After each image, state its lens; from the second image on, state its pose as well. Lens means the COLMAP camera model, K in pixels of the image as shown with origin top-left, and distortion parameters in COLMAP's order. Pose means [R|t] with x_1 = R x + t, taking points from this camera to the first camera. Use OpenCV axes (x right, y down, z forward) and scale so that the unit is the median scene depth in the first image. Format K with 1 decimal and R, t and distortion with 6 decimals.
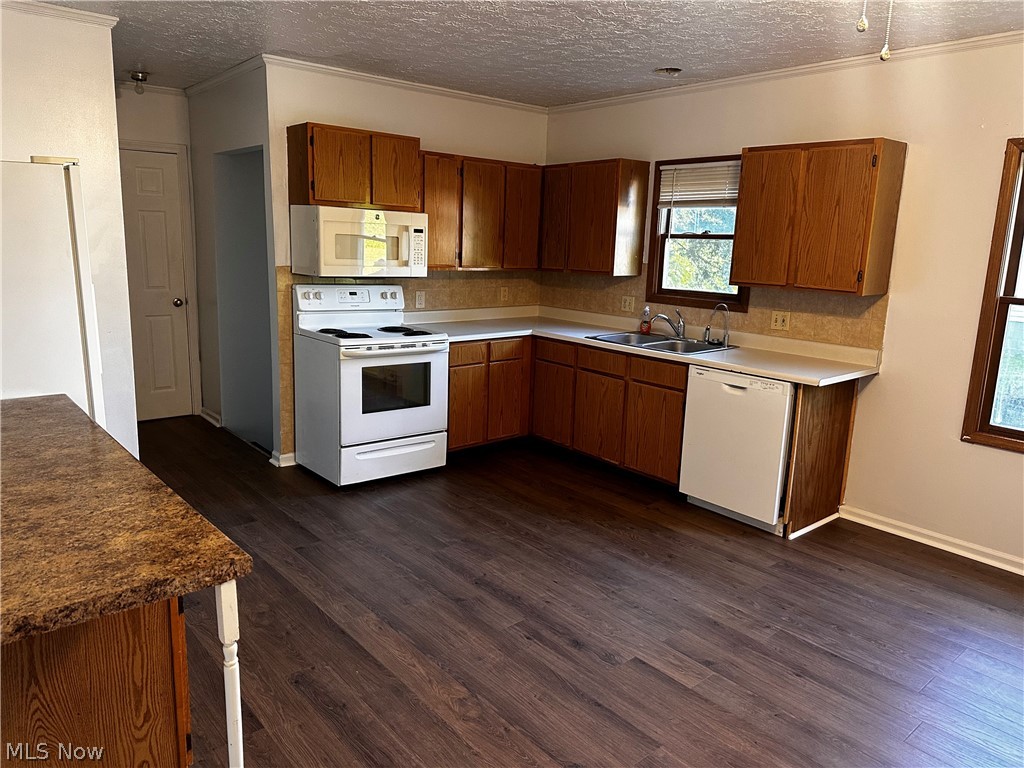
lens RADIAL K [[718.5, 0, 510.6], [0, 718.5, 381.2], [0, 0, 1]] dist [0.066263, -0.064349]
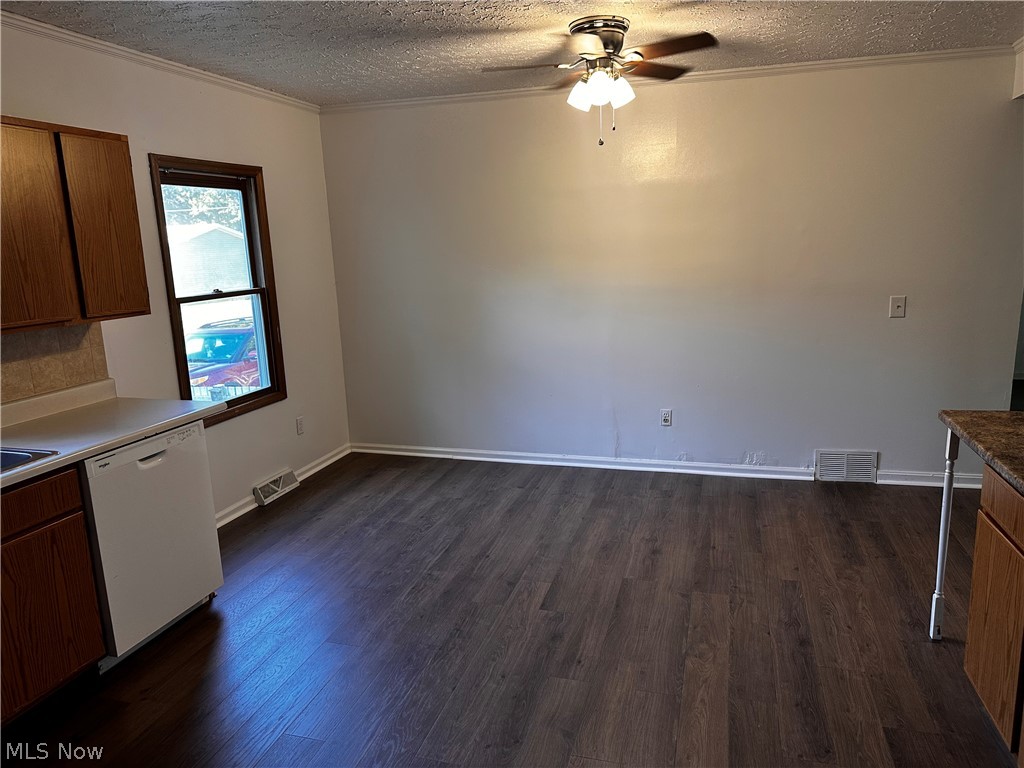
lens RADIAL K [[718.5, 0, 509.4], [0, 718.5, 379.7], [0, 0, 1]] dist [0.066263, -0.064349]
pose [[-0.543670, -0.169520, 0.822001, -0.468630], [0.188818, 0.929580, 0.316589, -0.225442], [-0.817784, 0.327328, -0.473376, 1.013071]]
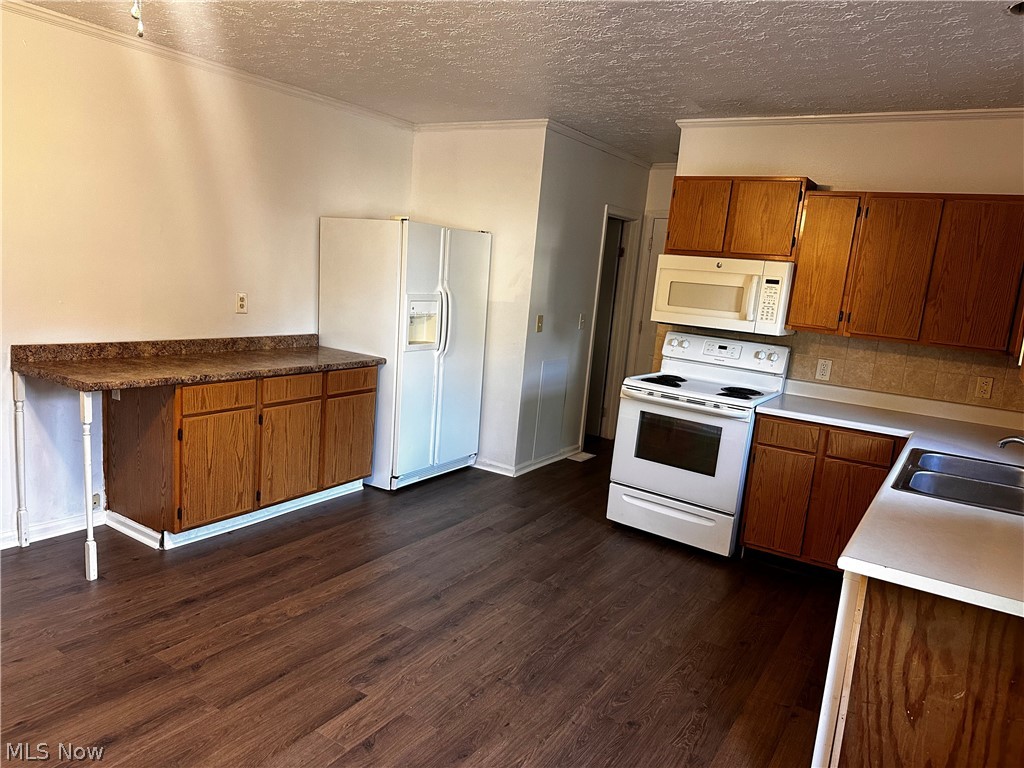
lens RADIAL K [[718.5, 0, 503.3], [0, 718.5, 387.3], [0, 0, 1]] dist [0.066263, -0.064349]
pose [[0.284379, 0.148319, -0.947170, 0.724732], [-0.261008, 0.962620, 0.072373, -0.077670], [0.922498, 0.226638, 0.312461, 0.542217]]
